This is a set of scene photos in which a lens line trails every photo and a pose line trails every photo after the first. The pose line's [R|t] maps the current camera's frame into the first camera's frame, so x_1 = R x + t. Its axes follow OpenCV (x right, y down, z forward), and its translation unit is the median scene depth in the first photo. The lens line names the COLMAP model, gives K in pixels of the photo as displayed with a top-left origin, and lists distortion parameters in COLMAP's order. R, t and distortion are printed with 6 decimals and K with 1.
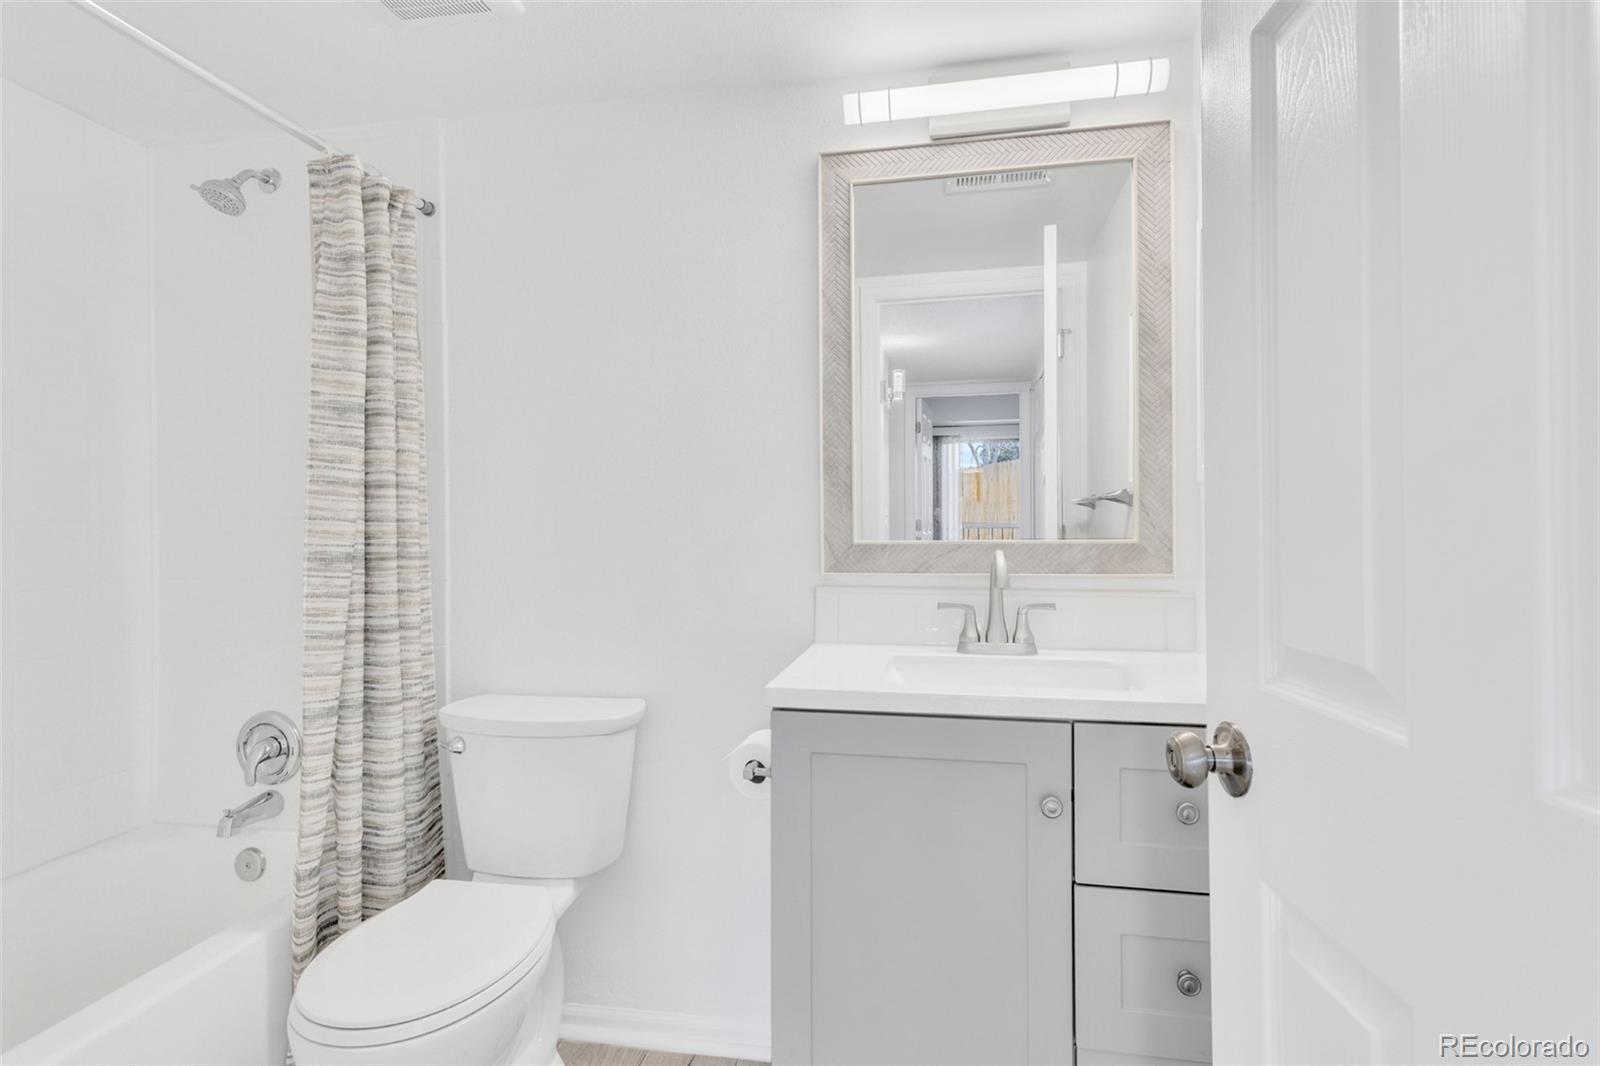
lens RADIAL K [[782.2, 0, 805.8], [0, 782.2, 522.2], [0, 0, 1]] dist [0.006770, 0.002150]
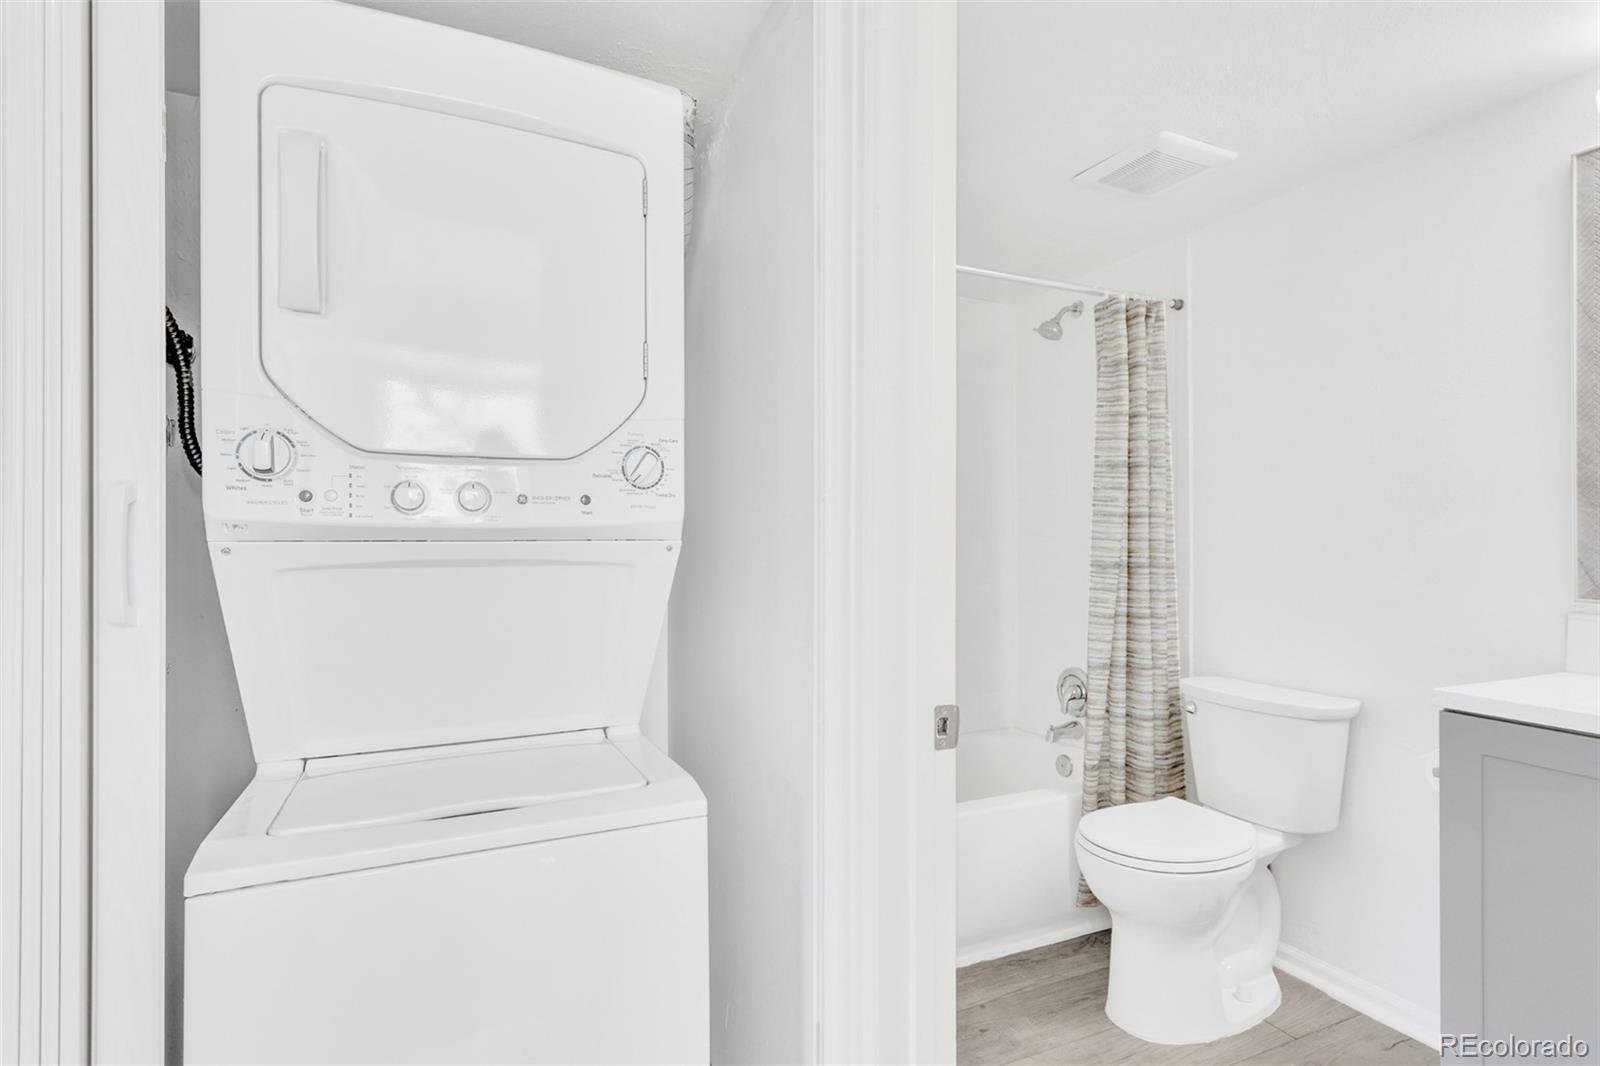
lens RADIAL K [[782.2, 0, 803.4], [0, 782.2, 534.6], [0, 0, 1]] dist [0.006770, 0.002150]
pose [[0.573362, 0.000543, -0.819302, 0.283088], [-0.003056, 0.999994, -0.001476, -0.008363], [0.819296, 0.003350, 0.573361, -0.325725]]
